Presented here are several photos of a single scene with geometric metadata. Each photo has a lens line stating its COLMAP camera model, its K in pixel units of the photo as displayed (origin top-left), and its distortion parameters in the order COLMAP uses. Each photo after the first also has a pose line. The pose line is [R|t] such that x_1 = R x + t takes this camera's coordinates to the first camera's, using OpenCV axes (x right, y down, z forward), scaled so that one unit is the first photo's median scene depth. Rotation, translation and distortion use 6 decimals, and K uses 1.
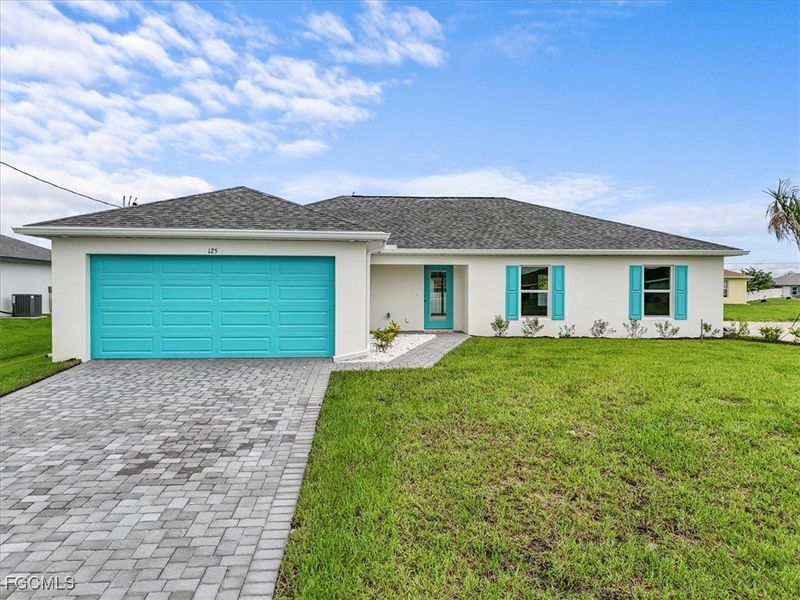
lens RADIAL K [[593.1, 0, 400.0], [0, 593.1, 300.0], [0, 0, 1]] dist [0.000062, -0.004747]
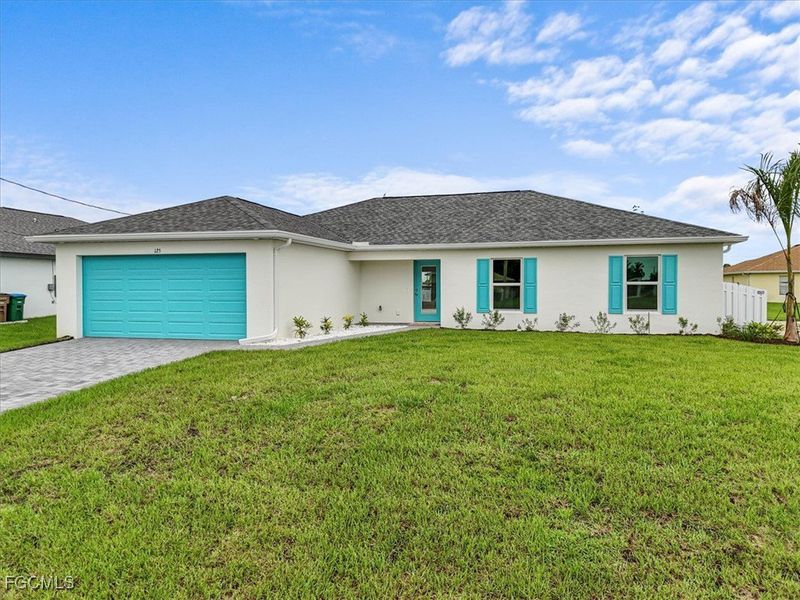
lens RADIAL K [[593.1, 0, 400.0], [0, 593.1, 300.0], [0, 0, 1]] dist [0.000062, -0.004747]
pose [[0.944007, 0.002066, -0.329920, 0.403023], [-0.002293, 0.999997, -0.000297, 0.012926], [0.329918, 0.001037, 0.944009, 0.002940]]
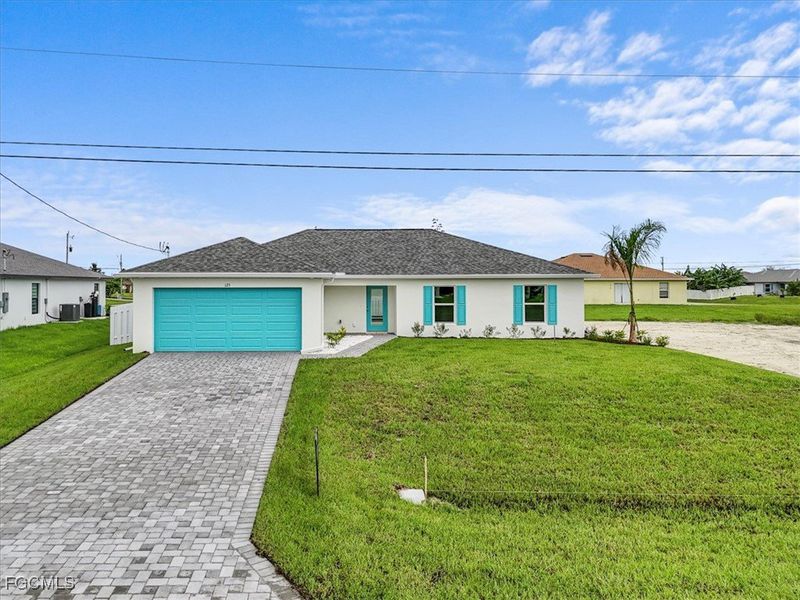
lens RADIAL K [[621.6, 0, 332.5], [0, 621.6, 265.8], [0, 0, 1]] dist [0.011027, 0.003106]
pose [[0.998116, -0.006535, -0.061007, 0.056528], [0.003689, 0.998904, -0.046653, -0.039653], [0.061245, 0.046340, 0.997046, -0.499968]]
